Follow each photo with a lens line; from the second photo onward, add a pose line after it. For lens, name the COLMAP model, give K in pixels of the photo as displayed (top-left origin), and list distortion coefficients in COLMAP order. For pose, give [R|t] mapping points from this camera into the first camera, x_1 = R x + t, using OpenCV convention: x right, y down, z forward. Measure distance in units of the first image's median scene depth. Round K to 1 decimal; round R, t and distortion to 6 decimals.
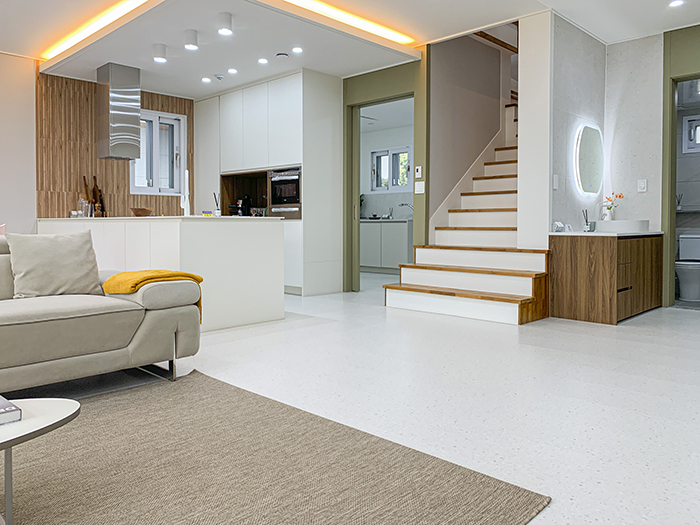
lens RADIAL K [[551.1, 0, 350.9], [0, 551.1, 233.8], [0, 0, 1]] dist [0.035869, -0.041998]
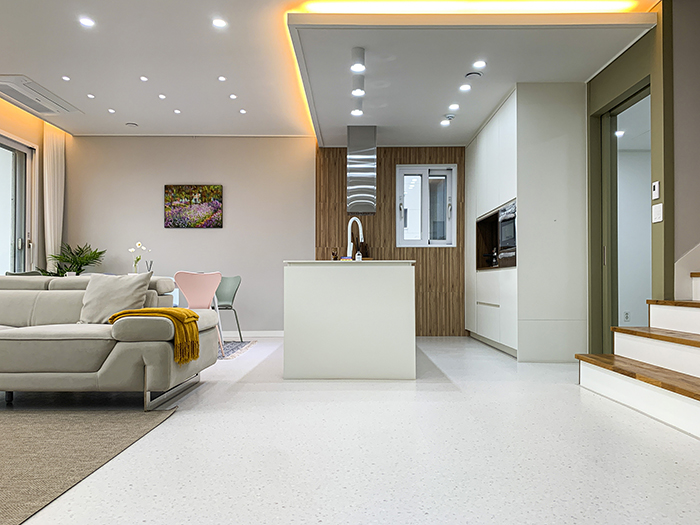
lens RADIAL K [[551.1, 0, 352.3], [0, 551.1, 270.1], [0, 0, 1]] dist [0.035869, -0.041998]
pose [[0.688724, -0.018485, -0.724788, 0.355531], [-0.014556, 0.999121, -0.039314, 0.016118], [0.724878, 0.037626, 0.687849, 0.273302]]
